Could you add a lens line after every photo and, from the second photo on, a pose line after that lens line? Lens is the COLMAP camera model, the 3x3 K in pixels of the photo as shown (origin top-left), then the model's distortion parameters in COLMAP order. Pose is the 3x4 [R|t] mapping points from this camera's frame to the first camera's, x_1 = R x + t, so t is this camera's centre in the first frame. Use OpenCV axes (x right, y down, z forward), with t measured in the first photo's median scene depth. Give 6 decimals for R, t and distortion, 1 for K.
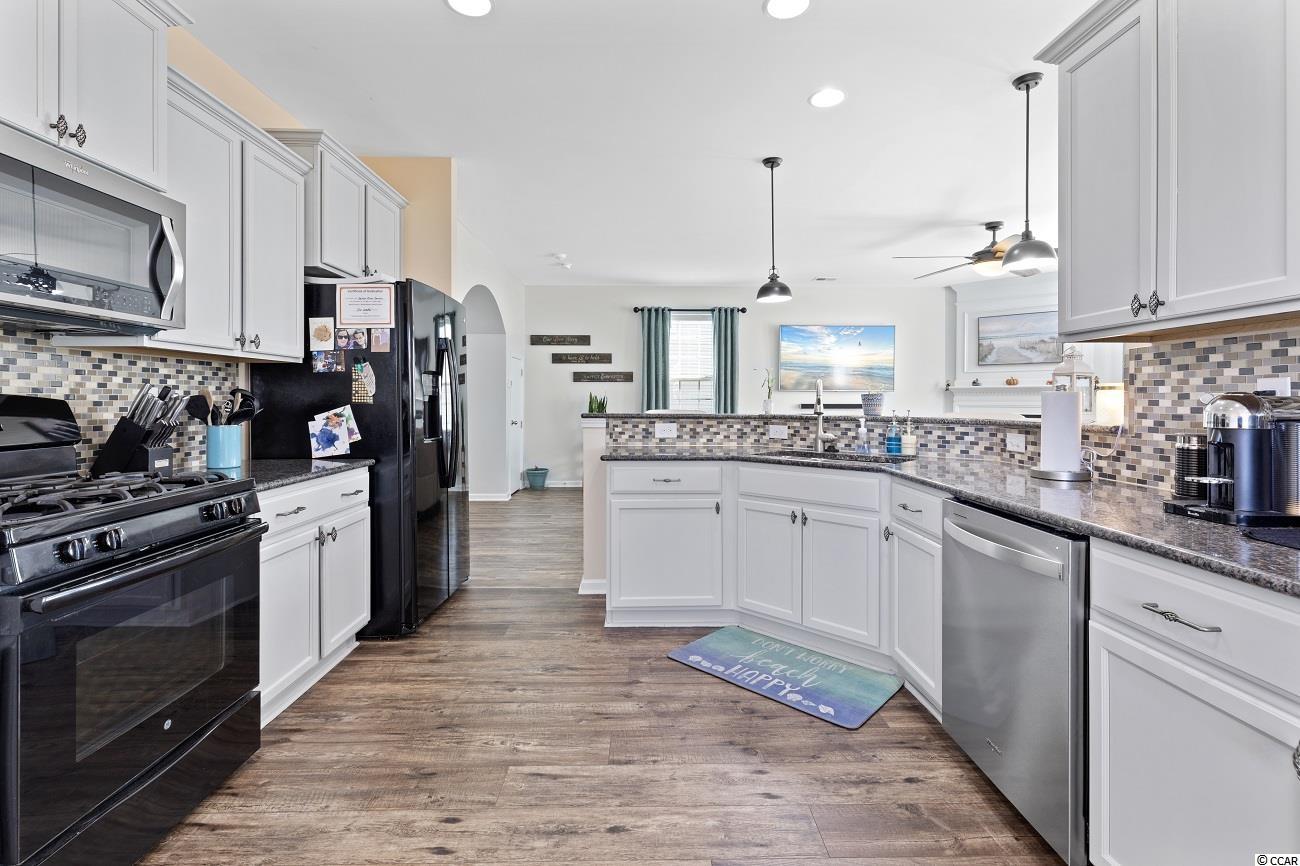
lens RADIAL K [[596.7, 0, 658.3], [0, 596.7, 399.8], [0, 0, 1]] dist [0.000742, 0.000336]
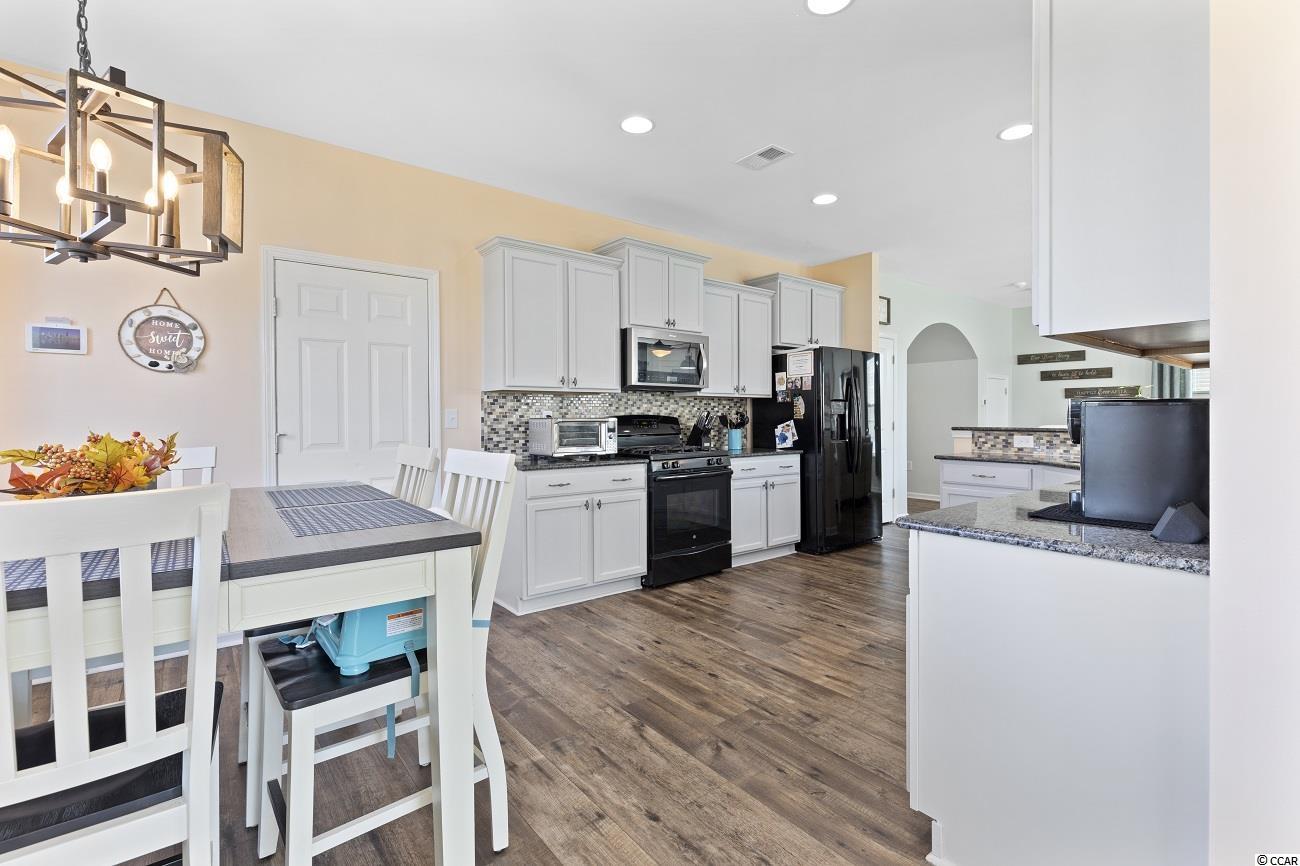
lens RADIAL K [[587.0, 0, 652.6], [0, 587.0, 421.1], [0, 0, 1]] dist [0.003007, 0.000959]
pose [[0.603580, 0.002868, -0.797297, 0.685216], [0.002855, 0.999979, 0.005759, 0.000850], [0.797297, -0.005752, 0.603560, -0.437512]]
